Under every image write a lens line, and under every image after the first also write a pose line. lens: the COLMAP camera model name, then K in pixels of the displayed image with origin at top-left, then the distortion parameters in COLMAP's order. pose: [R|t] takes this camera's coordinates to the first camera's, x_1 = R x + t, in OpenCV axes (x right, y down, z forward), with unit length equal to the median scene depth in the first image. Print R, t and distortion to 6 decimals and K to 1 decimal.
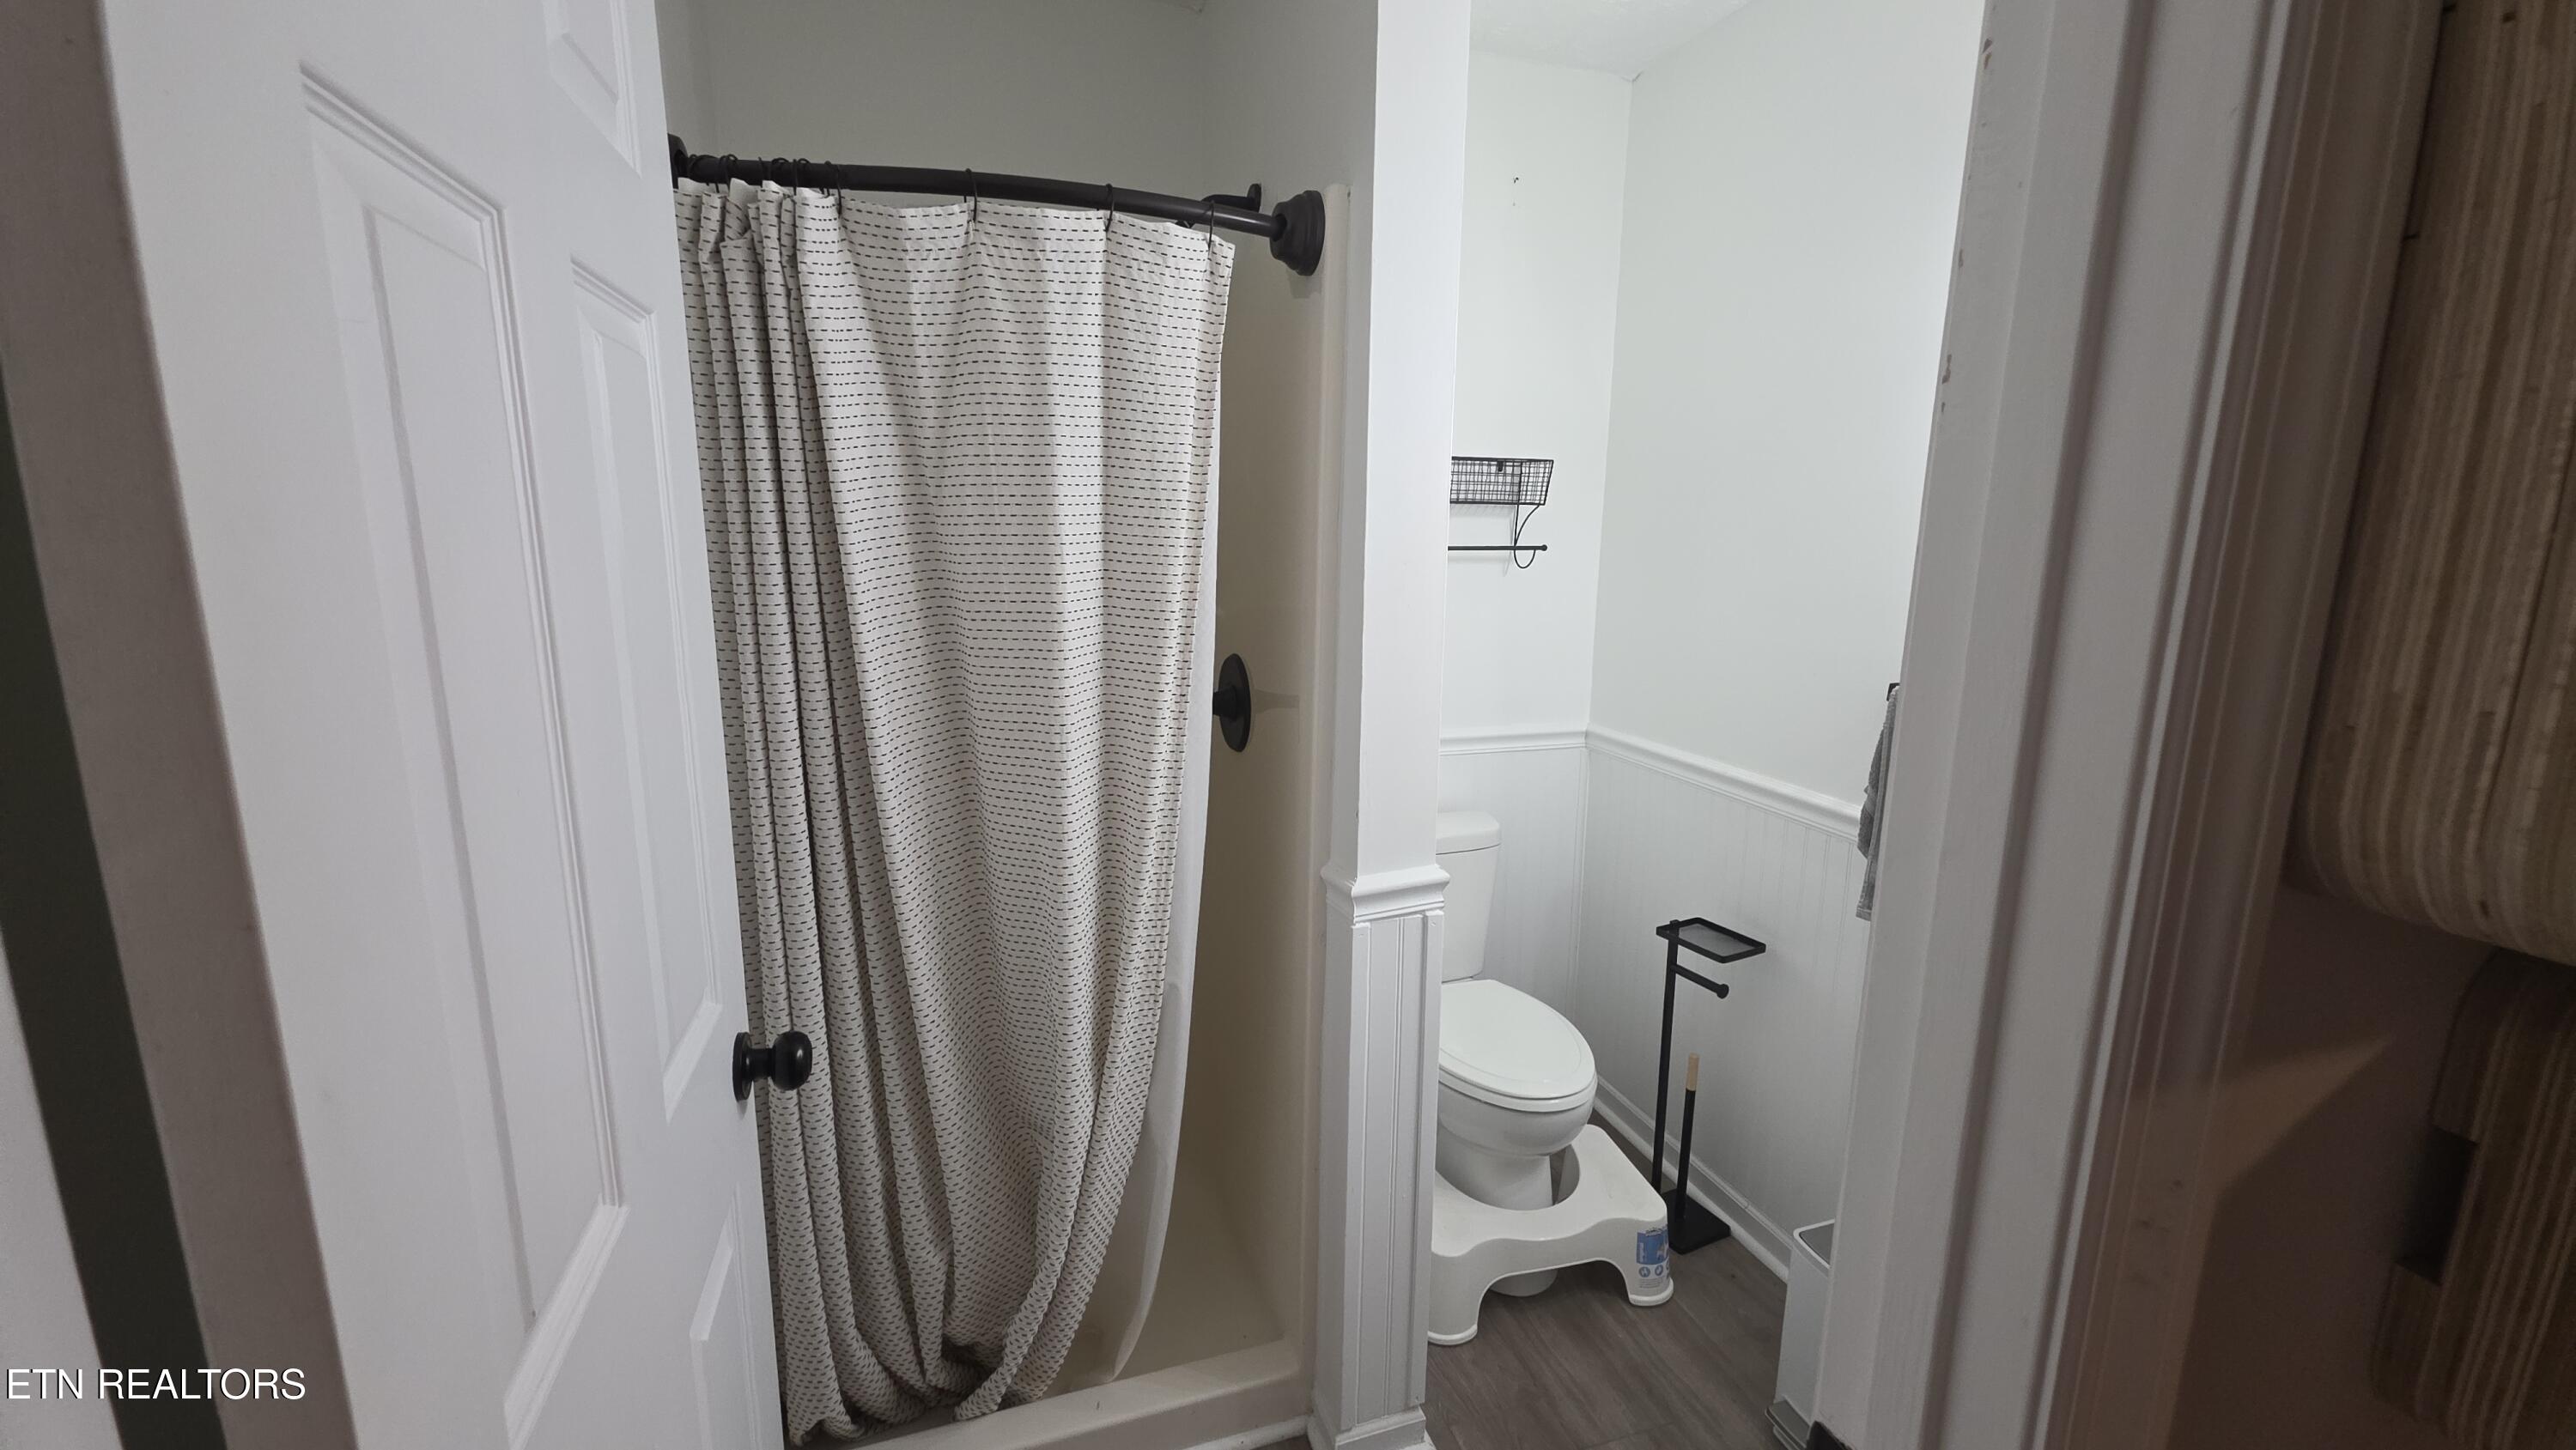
lens RADIAL K [[1033.9, 0, 1279.9], [0, 1033.9, 722.3], [0, 0, 1]] dist [0.021979, -0.014323]
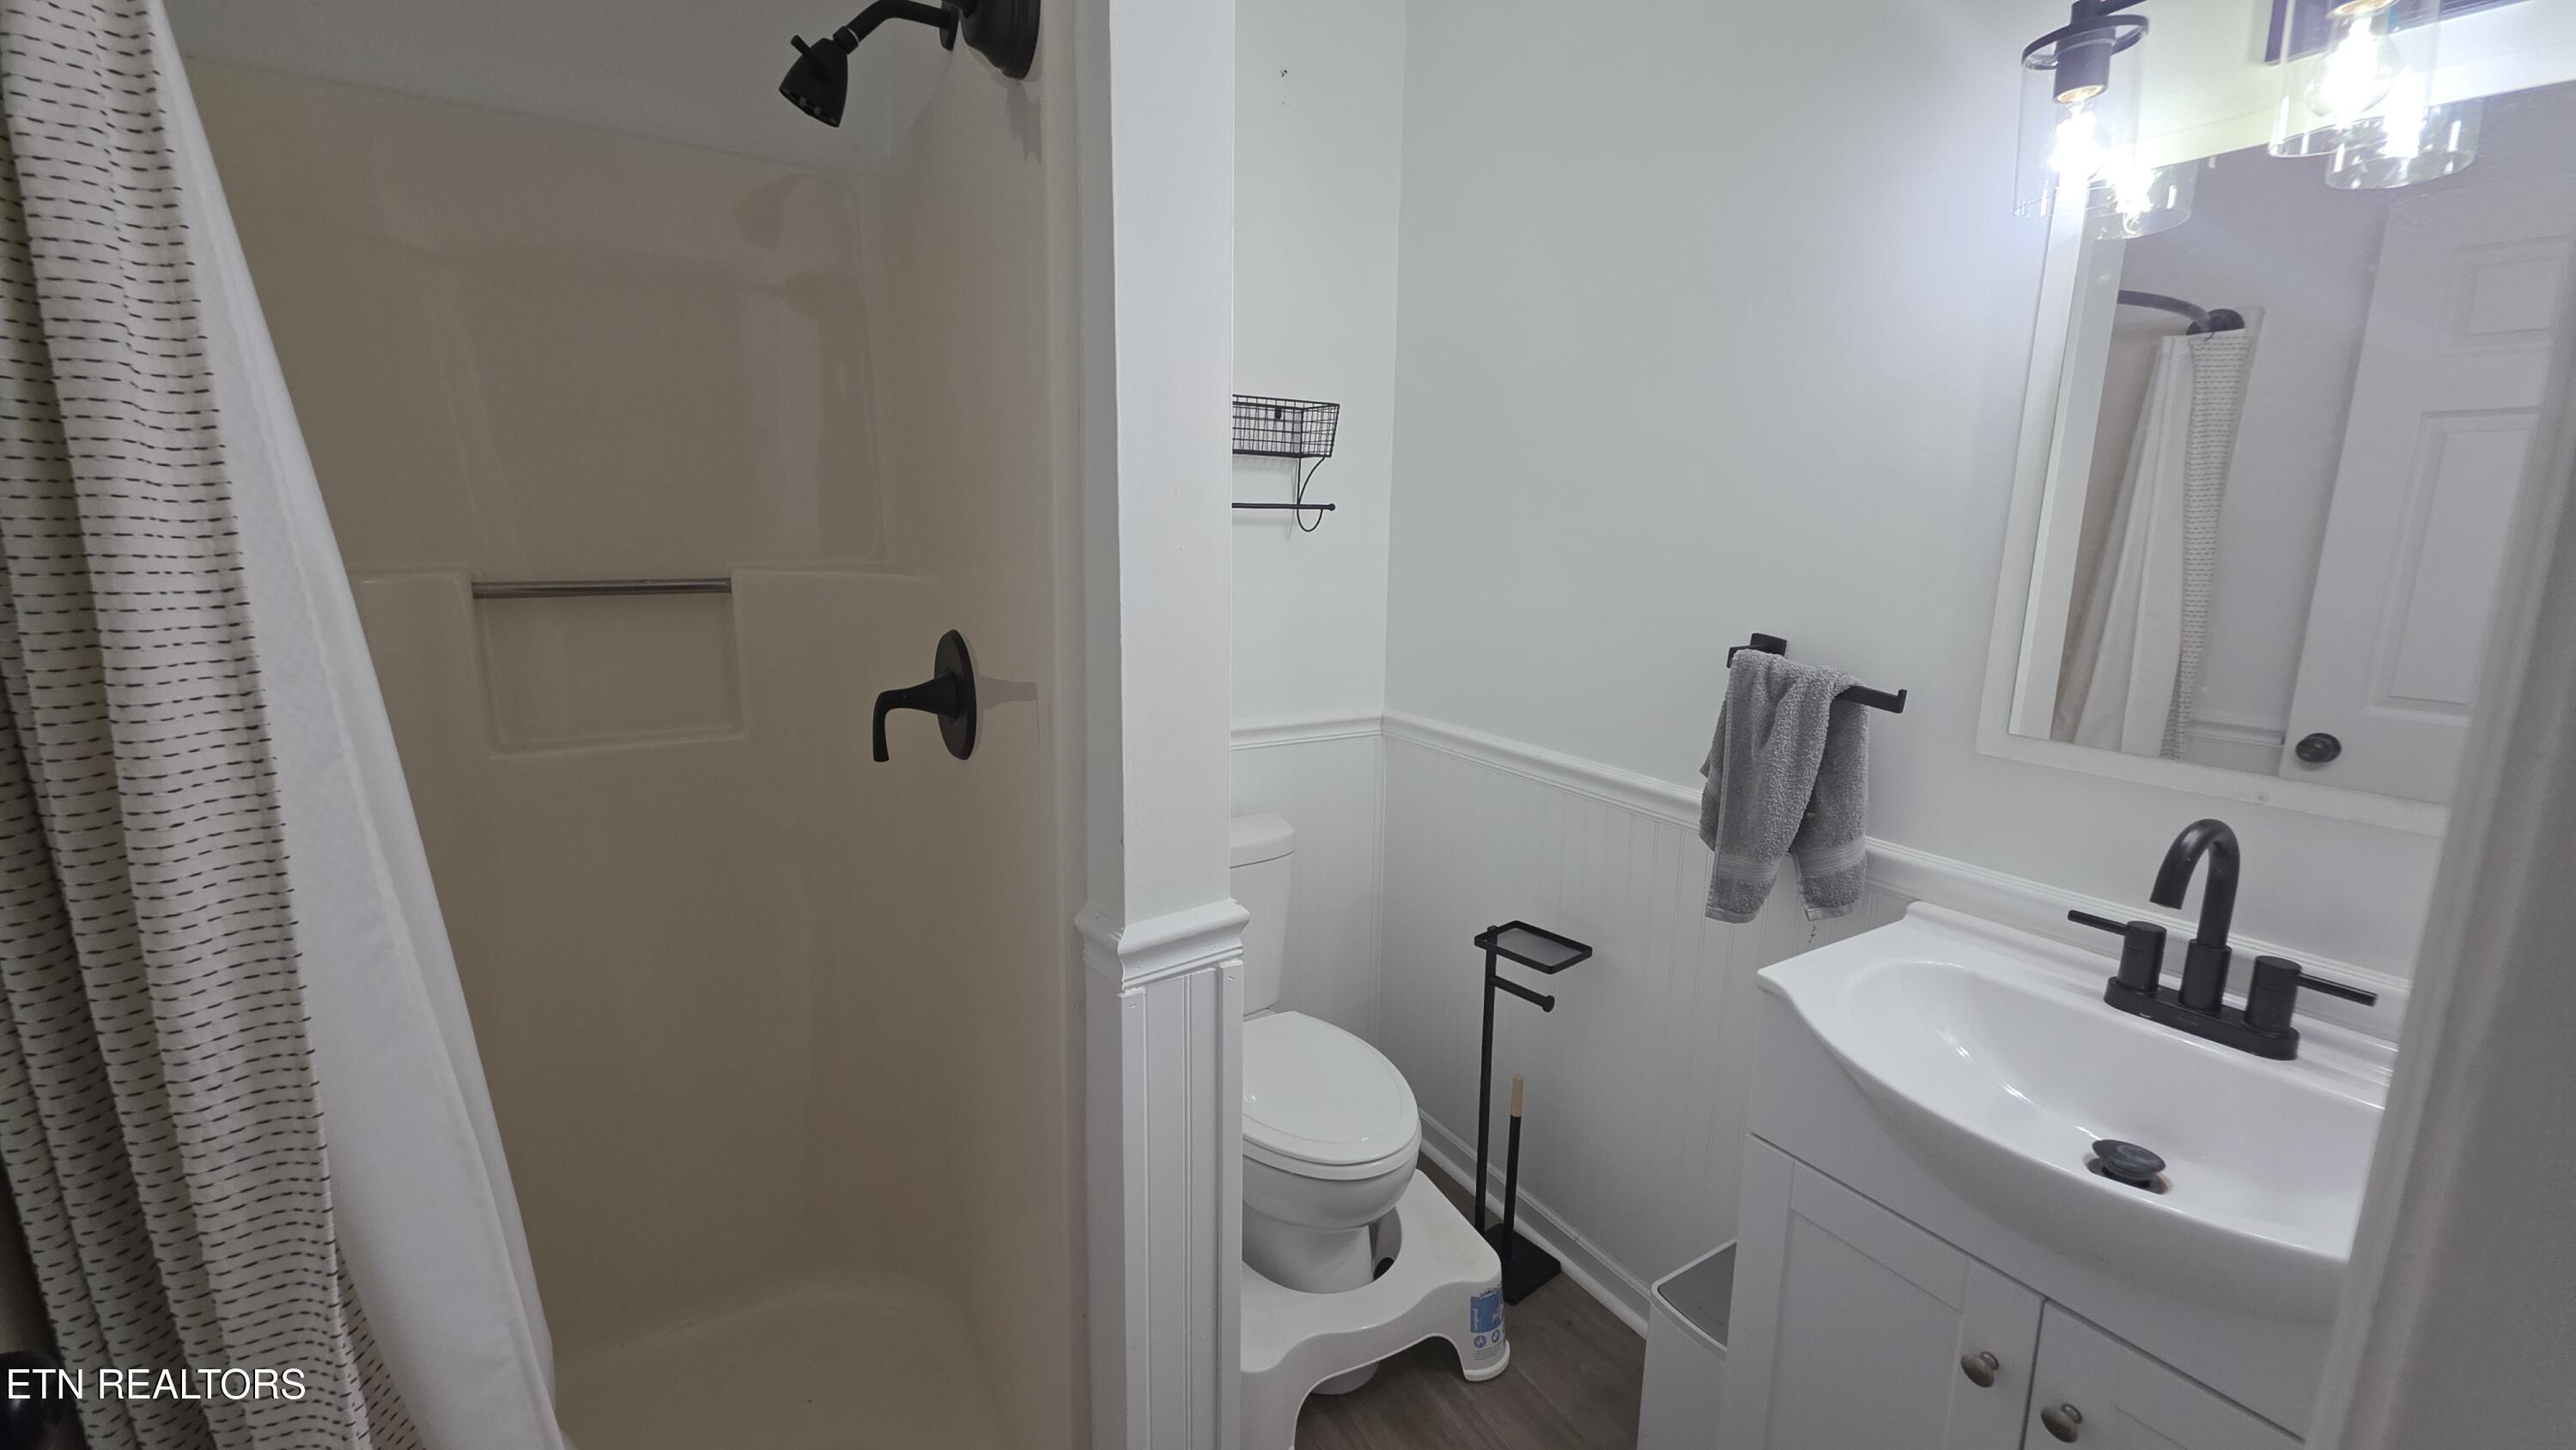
lens RADIAL K [[1033.9, 0, 1279.9], [0, 1033.9, 722.3], [0, 0, 1]] dist [0.021979, -0.014323]
pose [[0.975112, -0.037399, 0.218536, 0.018720], [0.036412, 0.999300, 0.008542, 0.003083], [-0.218702, -0.000372, 0.975792, 0.183344]]
